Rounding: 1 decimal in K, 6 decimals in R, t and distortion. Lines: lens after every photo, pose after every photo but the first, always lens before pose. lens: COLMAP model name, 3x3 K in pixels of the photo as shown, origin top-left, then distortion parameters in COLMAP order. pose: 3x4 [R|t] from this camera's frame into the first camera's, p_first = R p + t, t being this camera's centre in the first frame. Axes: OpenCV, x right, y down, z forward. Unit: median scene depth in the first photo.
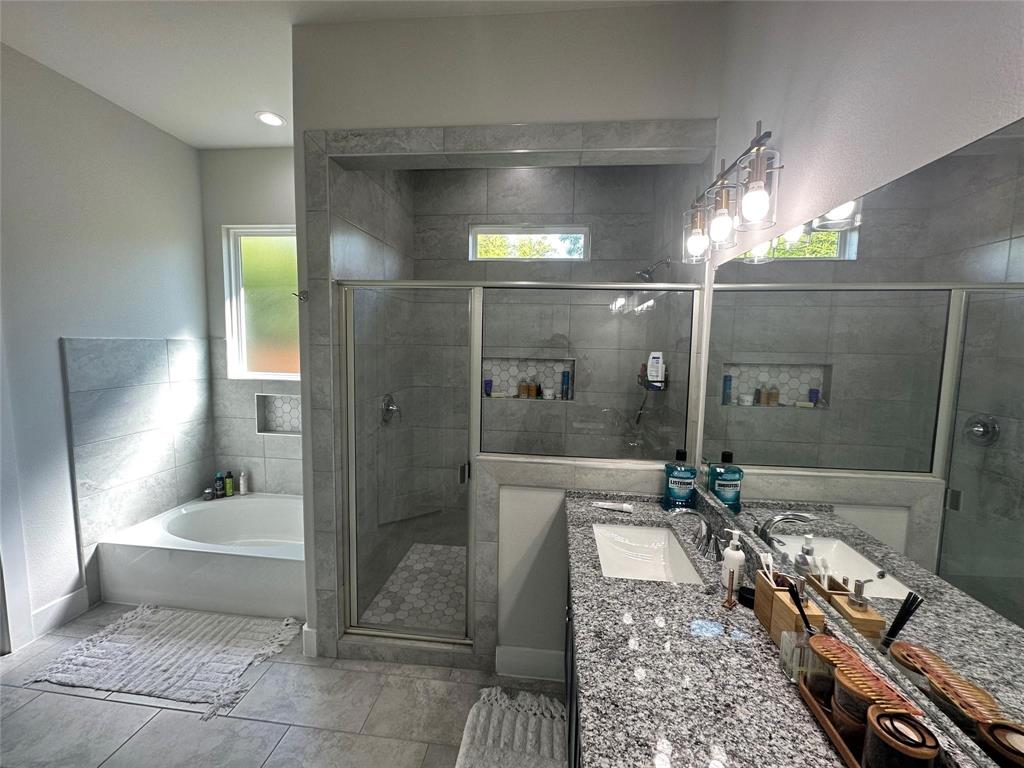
lens RADIAL K [[409.0, 0, 511.7], [0, 409.0, 382.4], [0, 0, 1]] dist [-0.003521, 0.000777]
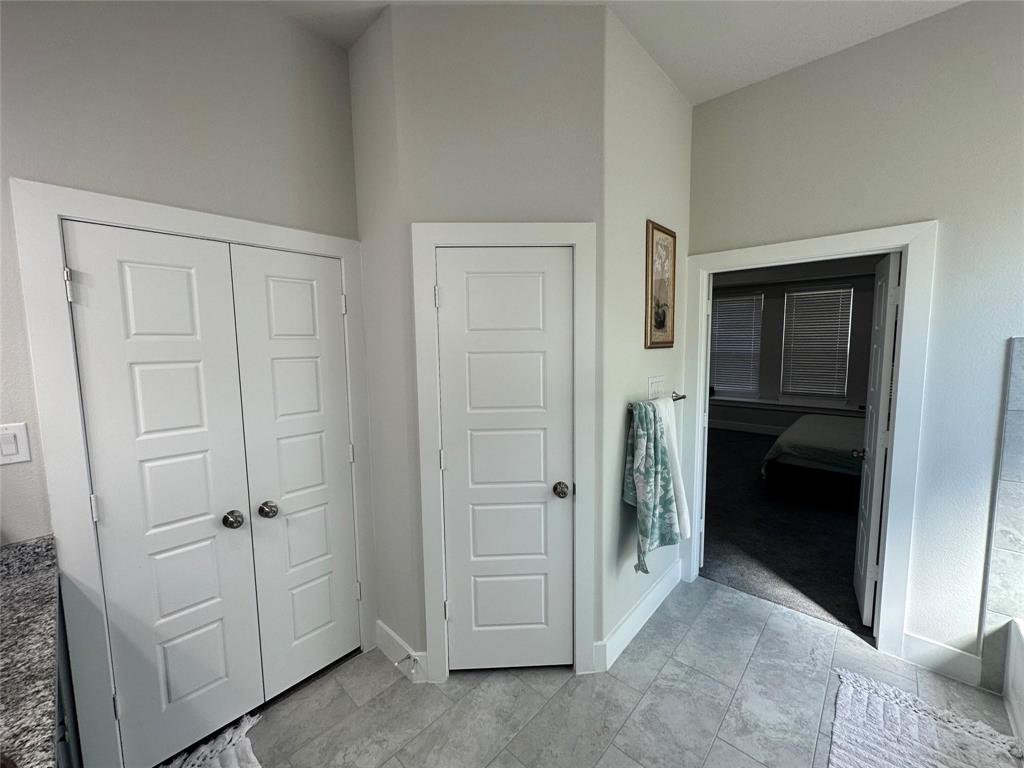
lens RADIAL K [[409.0, 0, 511.7], [0, 409.0, 380.9], [0, 0, 1]] dist [-0.003521, 0.000777]
pose [[-0.591456, 0.066096, -0.803624, 0.073848], [-0.071742, 0.988369, 0.134092, -0.061892], [0.803140, 0.136963, -0.579834, 0.681247]]
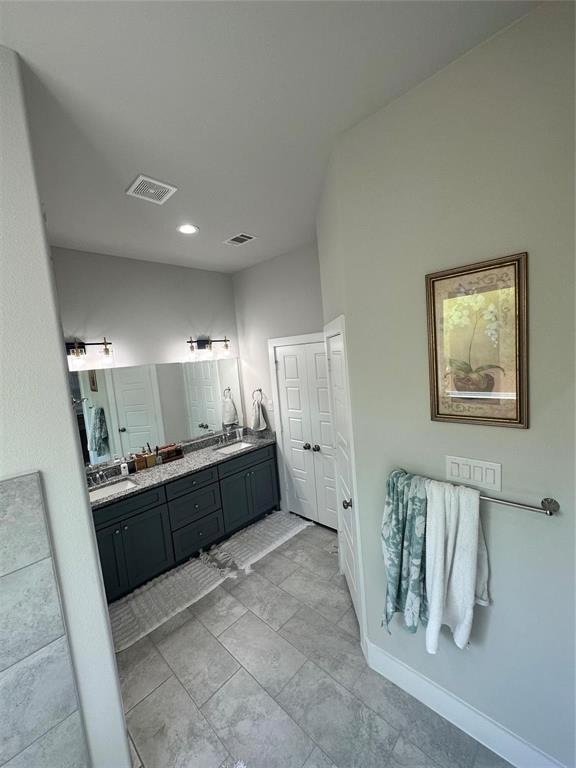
lens RADIAL K [[306.8, 0, 289.4], [0, 306.8, 381.8], [0, 0, 1]] dist [-0.003521, 0.000777]
pose [[-0.796314, -0.011769, 0.604769, -1.016549], [0.122125, 0.976093, 0.179799, -0.259767], [-0.592427, 0.217034, -0.775839, 1.015766]]
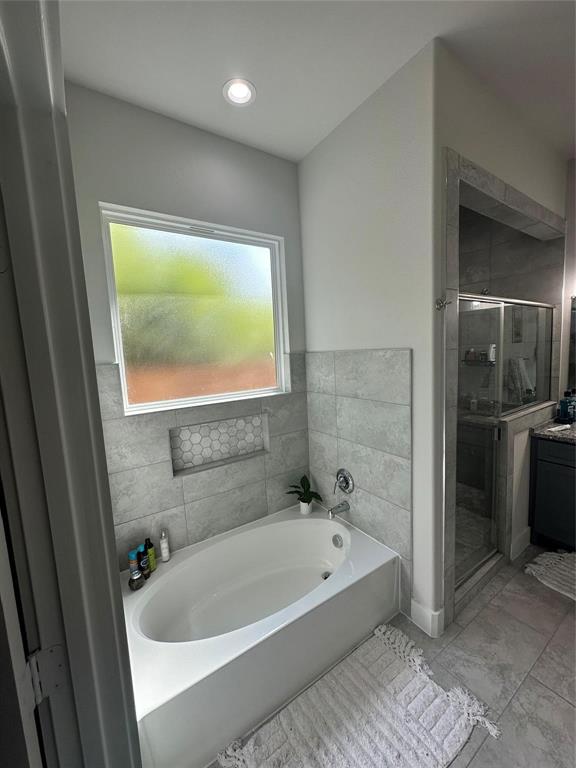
lens RADIAL K [[306.8, 0, 290.3], [0, 306.8, 383.2], [0, 0, 1]] dist [-0.003521, 0.000777]
pose [[0.760935, -0.128681, 0.635939, -1.115506], [0.126200, 0.990770, 0.049475, -0.080497], [-0.636436, 0.042608, 0.770152, 0.538431]]
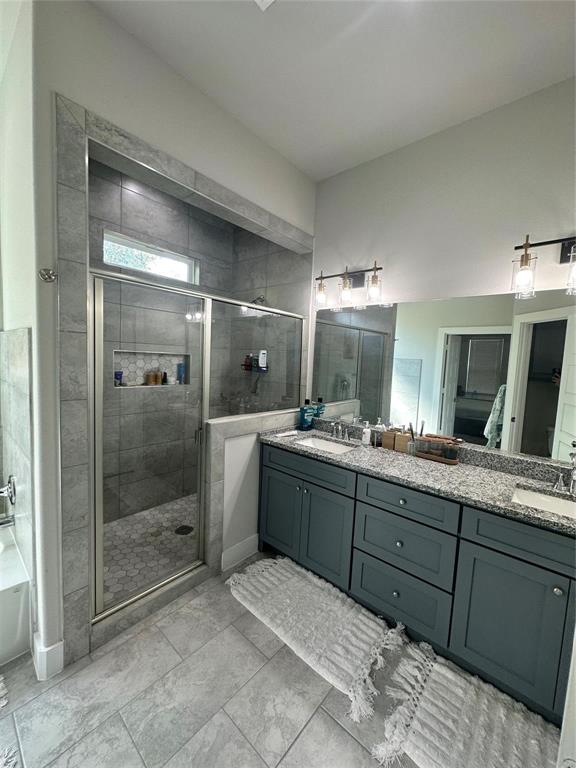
lens RADIAL K [[306.8, 0, 289.5], [0, 306.8, 383.8], [0, 0, 1]] dist [-0.003521, 0.000777]
pose [[0.570832, -0.062003, 0.818722, -0.643137], [0.044787, 0.998011, 0.044354, 0.015572], [-0.819844, 0.011349, 0.572474, 0.158062]]
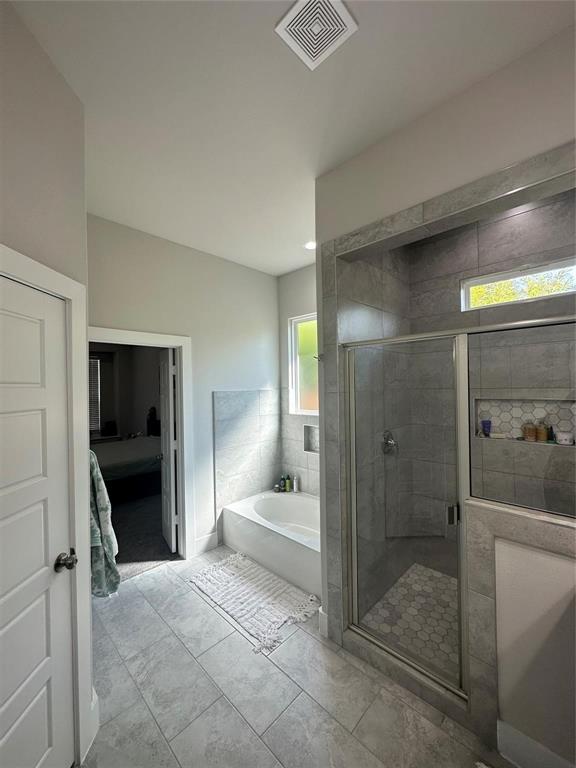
lens RADIAL K [[306.8, 0, 289.2], [0, 306.8, 384.2], [0, 0, 1]] dist [-0.003521, 0.000777]
pose [[0.789501, -0.037932, -0.612576, 0.035949], [-0.023826, 0.995442, -0.092348, -0.018841], [0.613287, 0.087504, 0.784998, 0.101165]]
